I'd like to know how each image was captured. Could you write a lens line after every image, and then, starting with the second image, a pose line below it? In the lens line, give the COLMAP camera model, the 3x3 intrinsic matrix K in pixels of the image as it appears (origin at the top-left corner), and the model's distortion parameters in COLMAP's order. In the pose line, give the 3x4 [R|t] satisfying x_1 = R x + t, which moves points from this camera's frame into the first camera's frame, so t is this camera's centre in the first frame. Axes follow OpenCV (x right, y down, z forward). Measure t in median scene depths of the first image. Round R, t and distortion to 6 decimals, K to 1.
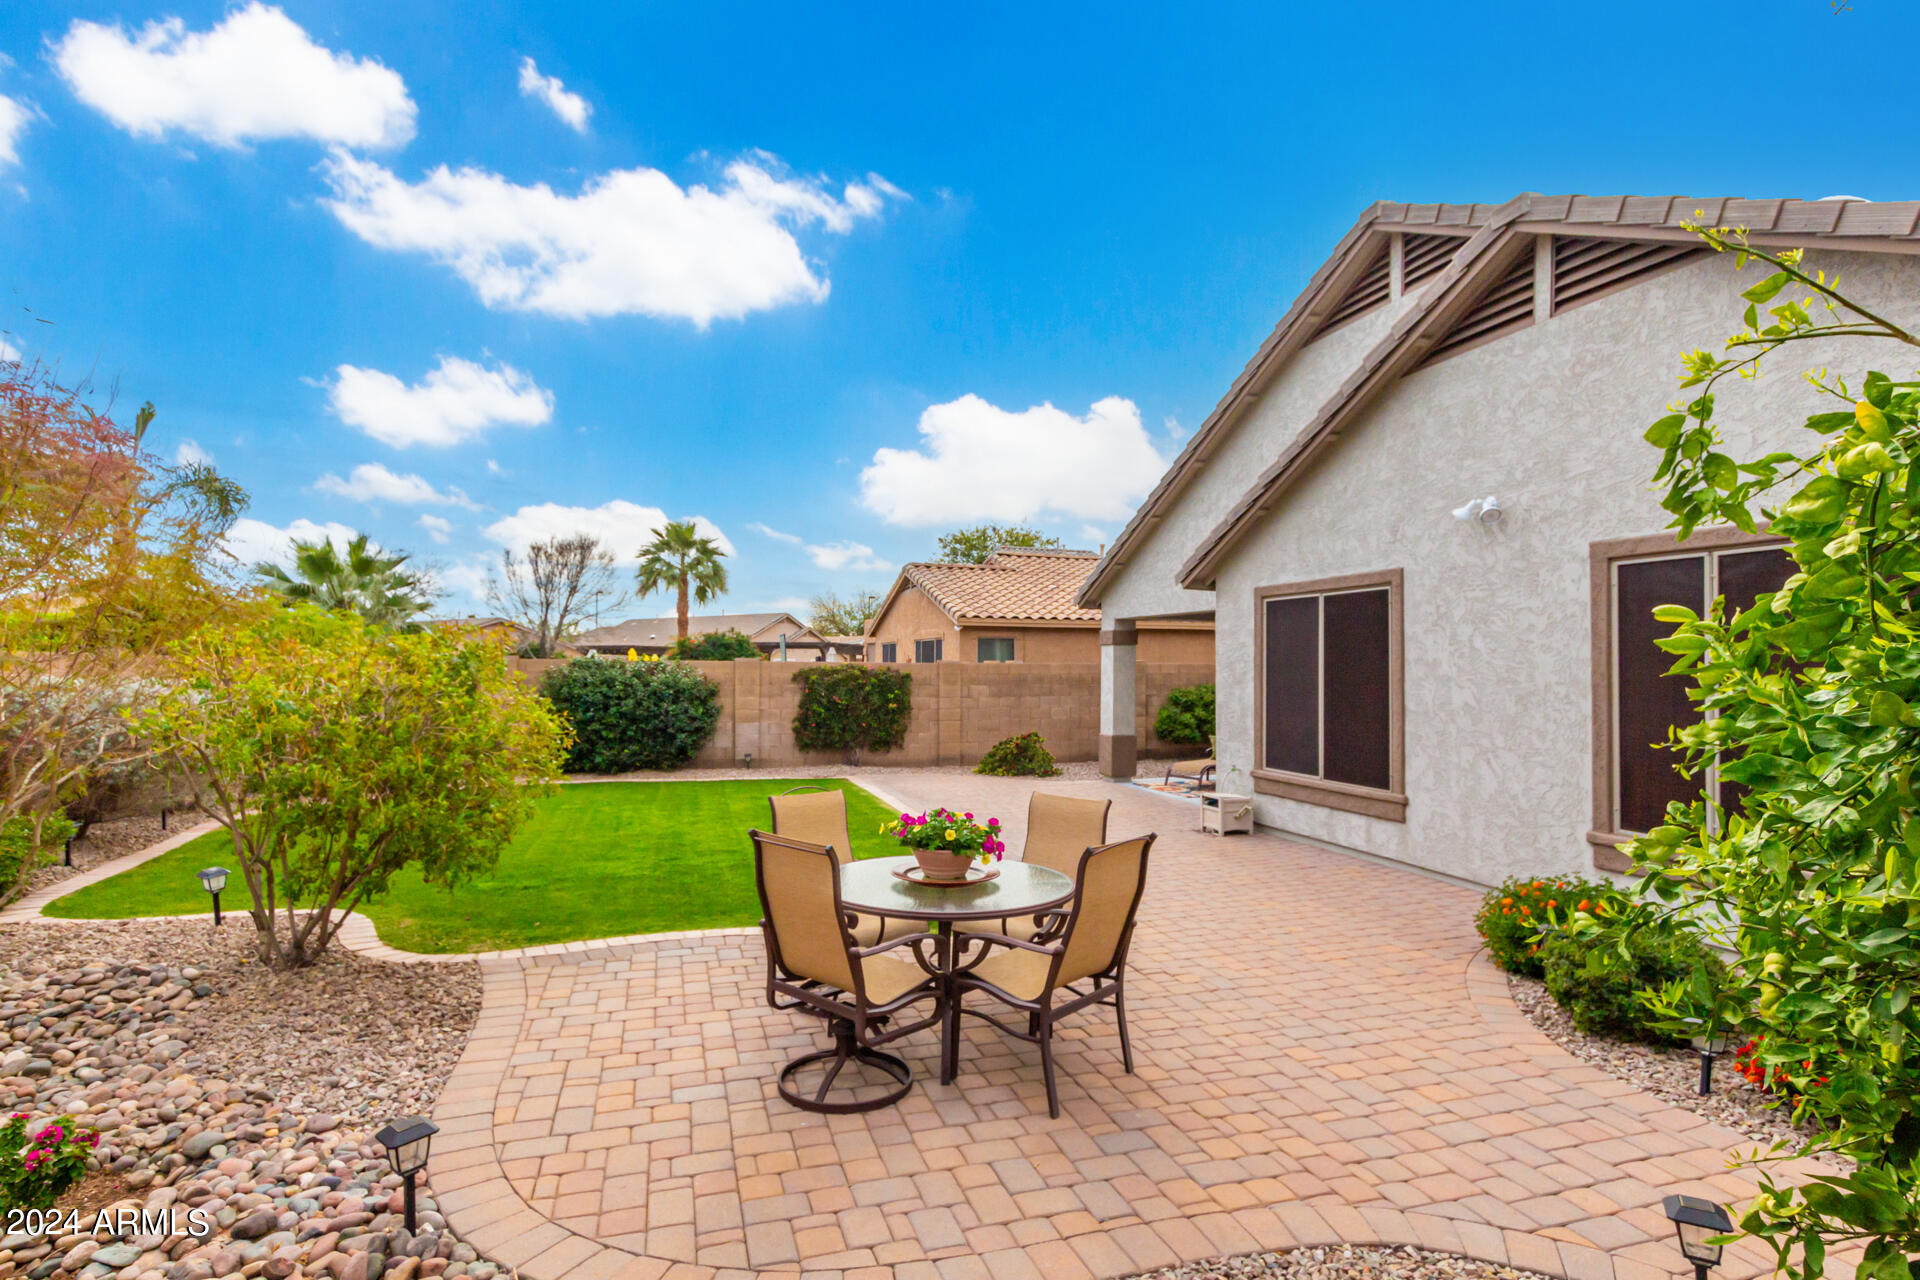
lens RADIAL K [[930.3, 0, 960.8], [0, 930.3, 649.8], [0, 0, 1]] dist [0.015759, -0.000417]
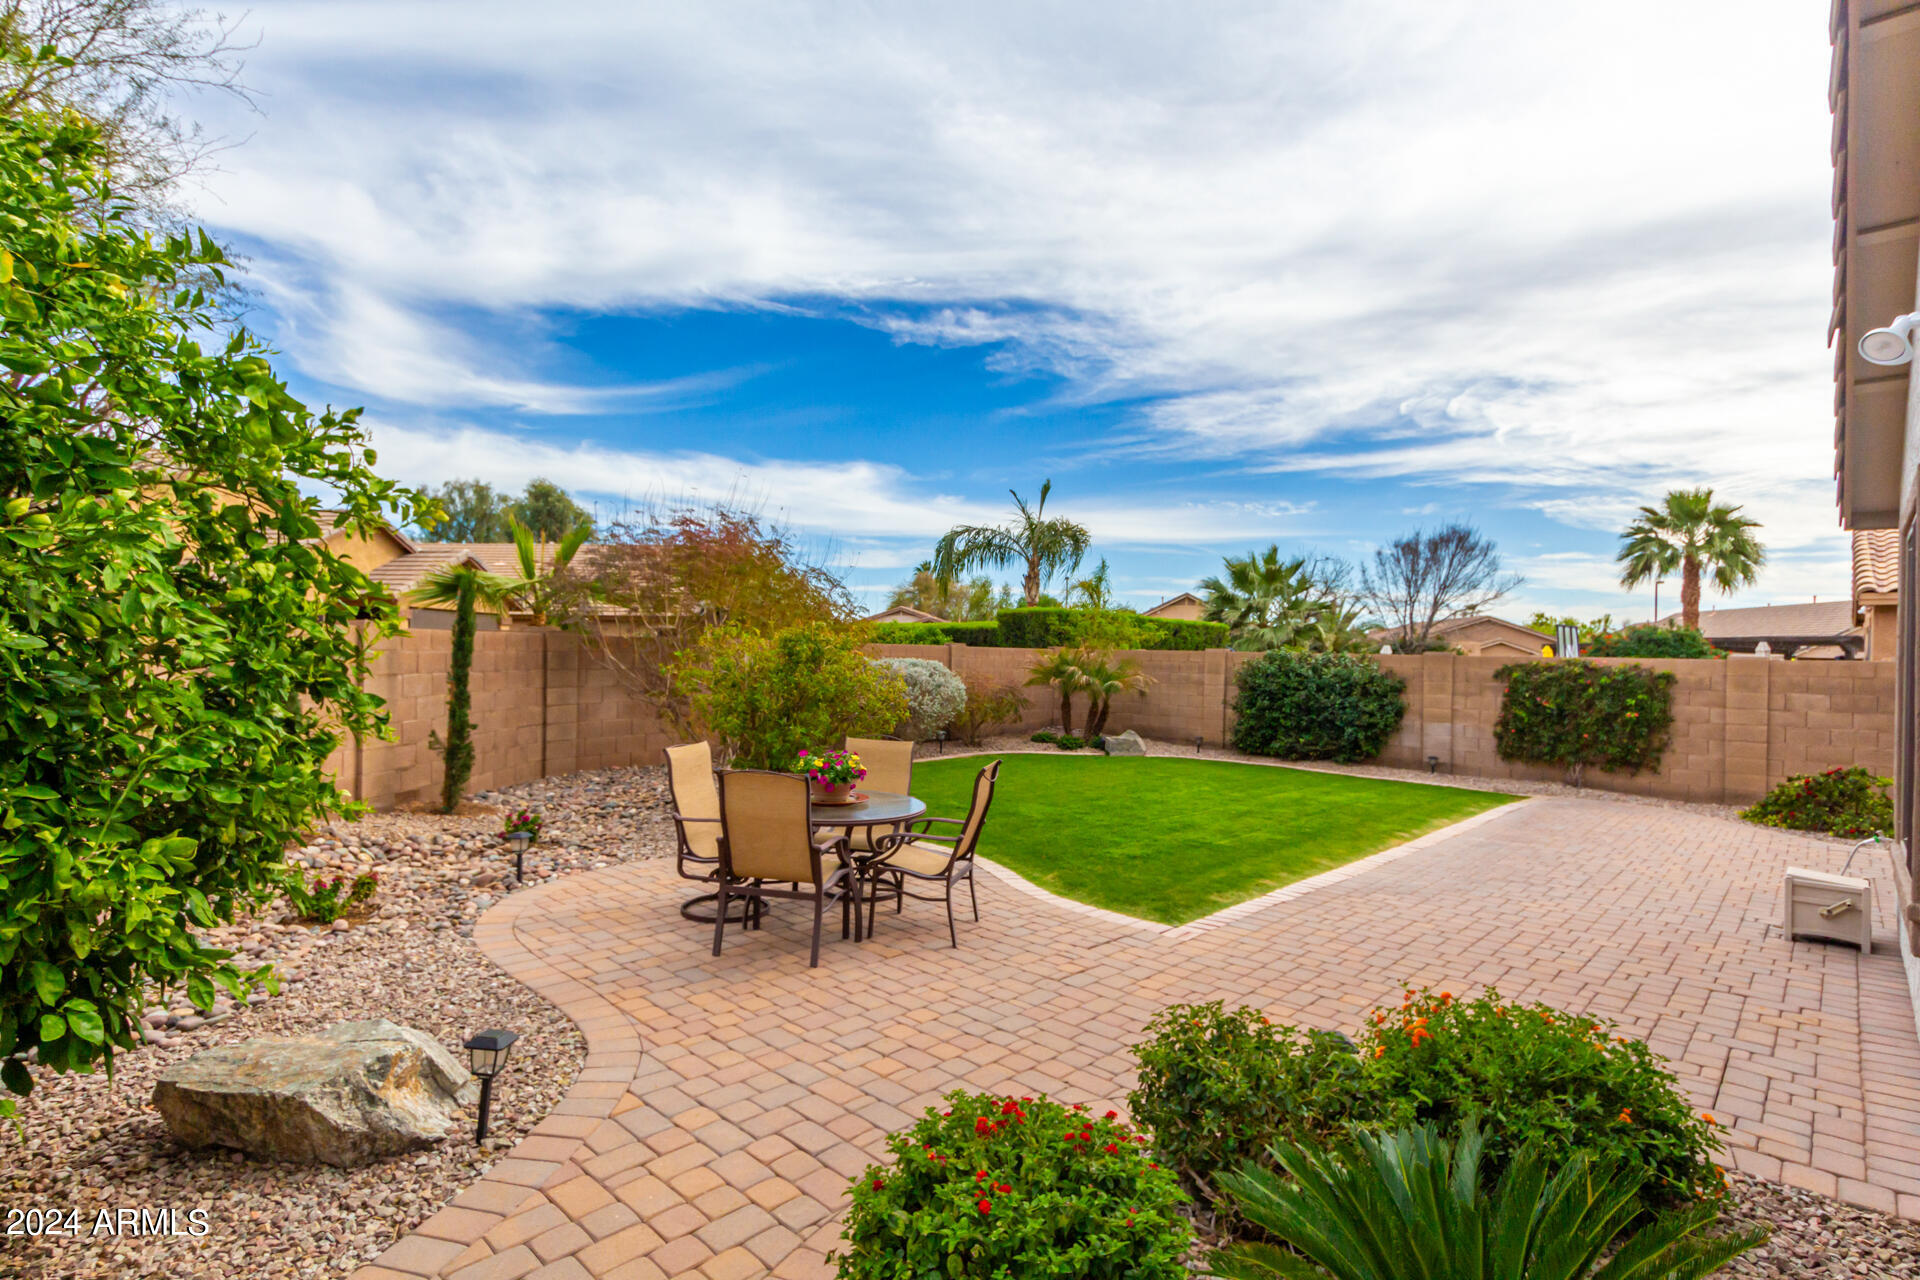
lens RADIAL K [[930.3, 0, 960.8], [0, 930.3, 649.8], [0, 0, 1]] dist [0.015759, -0.000417]
pose [[0.483625, -0.000250, -0.875275, 0.339273], [-0.000719, 1.000000, -0.000683, 0.007504], [0.875275, 0.000959, 0.483624, 0.141460]]
